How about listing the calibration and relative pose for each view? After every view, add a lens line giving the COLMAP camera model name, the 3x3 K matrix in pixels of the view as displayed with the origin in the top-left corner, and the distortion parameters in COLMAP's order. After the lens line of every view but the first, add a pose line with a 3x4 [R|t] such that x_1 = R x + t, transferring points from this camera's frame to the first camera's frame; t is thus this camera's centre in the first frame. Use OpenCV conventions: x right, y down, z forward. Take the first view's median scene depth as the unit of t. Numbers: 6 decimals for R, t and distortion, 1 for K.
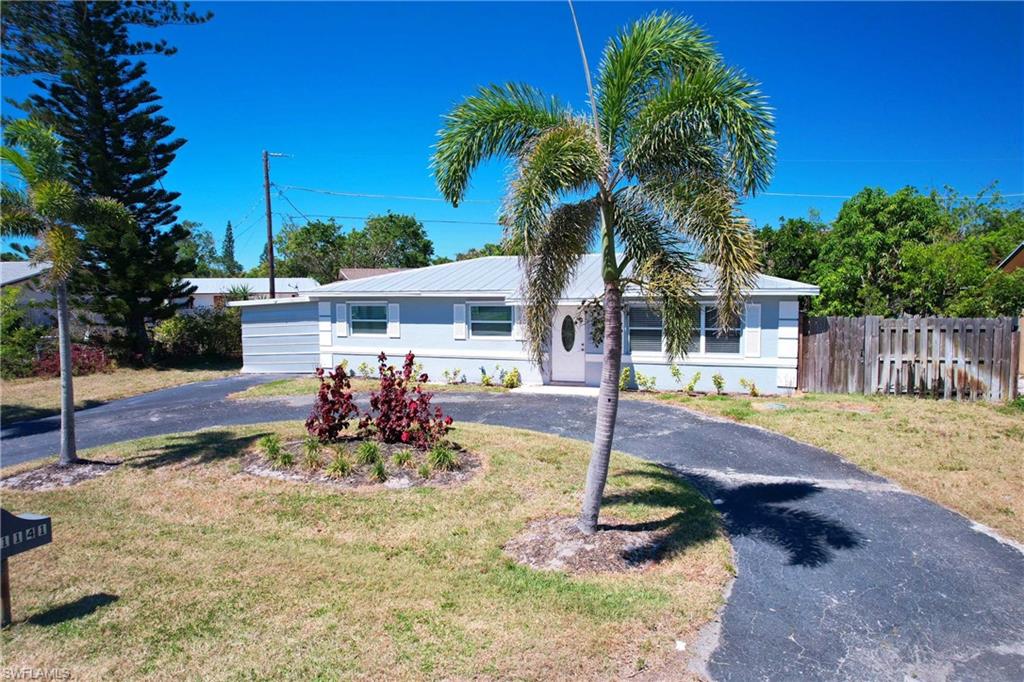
lens RADIAL K [[650.7, 0, 516.8], [0, 650.7, 337.5], [0, 0, 1]] dist [-0.041222, 0.010474]
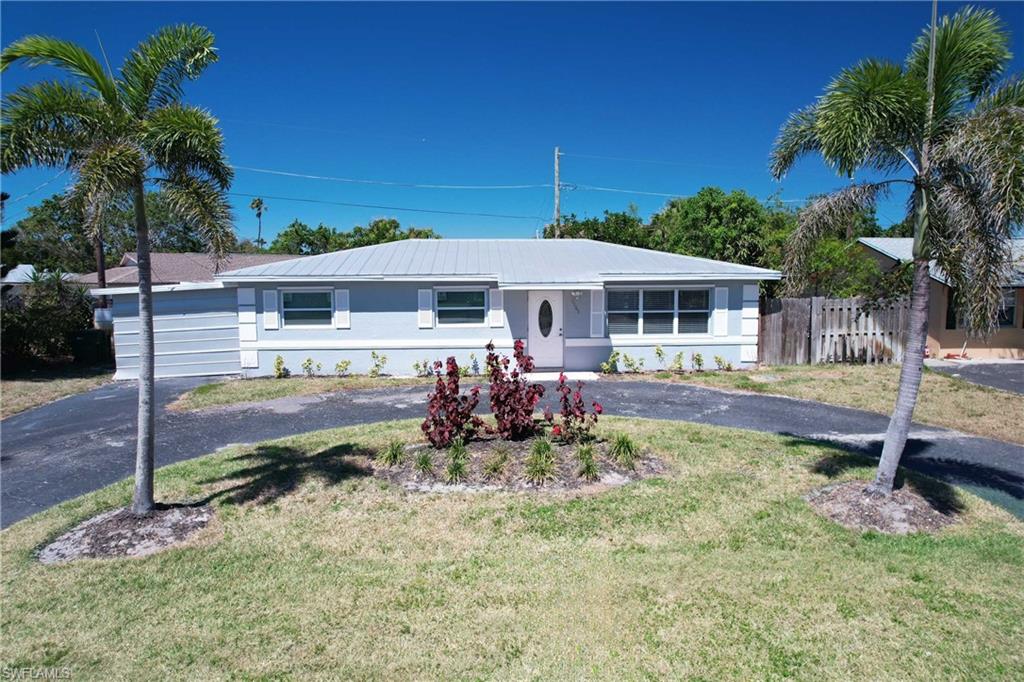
lens RADIAL K [[650.7, 0, 514.2], [0, 650.7, 342.0], [0, 0, 1]] dist [-0.041222, 0.010474]
pose [[0.919361, -0.035678, 0.391795, -0.403949], [0.027052, 0.999255, 0.027517, 0.000771], [-0.392485, -0.014700, 0.919641, 0.128194]]
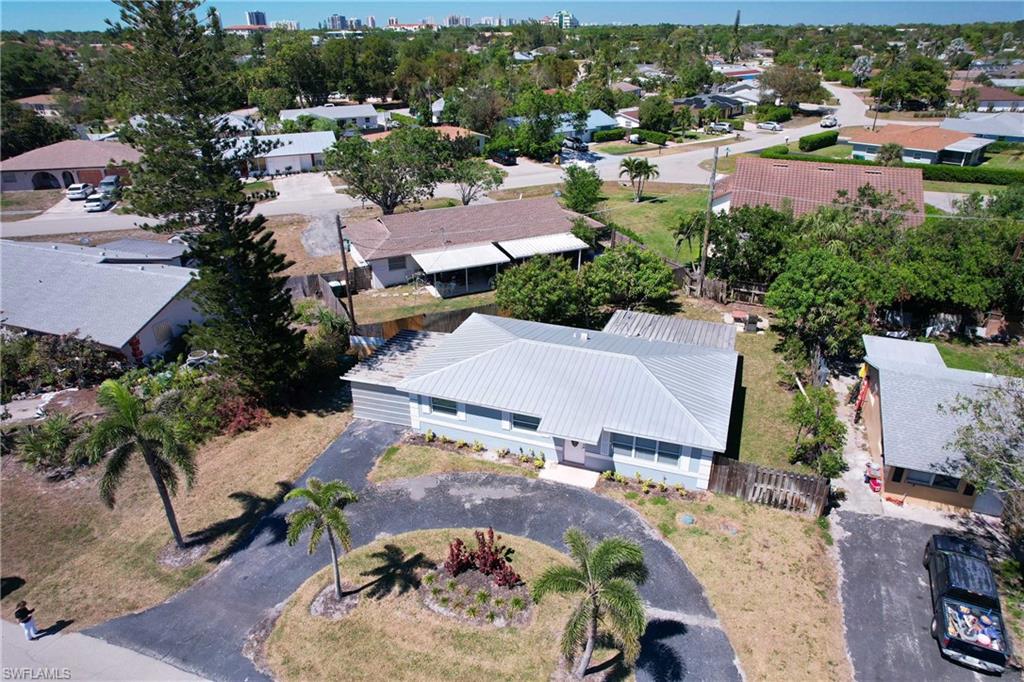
lens RADIAL K [[650.7, 0, 517.5], [0, 650.7, 345.1], [0, 0, 1]] dist [-0.041222, 0.010474]
pose [[0.999997, -0.002181, -0.001394, -0.069564], [0.002542, 0.928817, 0.370529, -0.930214], [0.000487, -0.370532, 0.928820, -0.461403]]
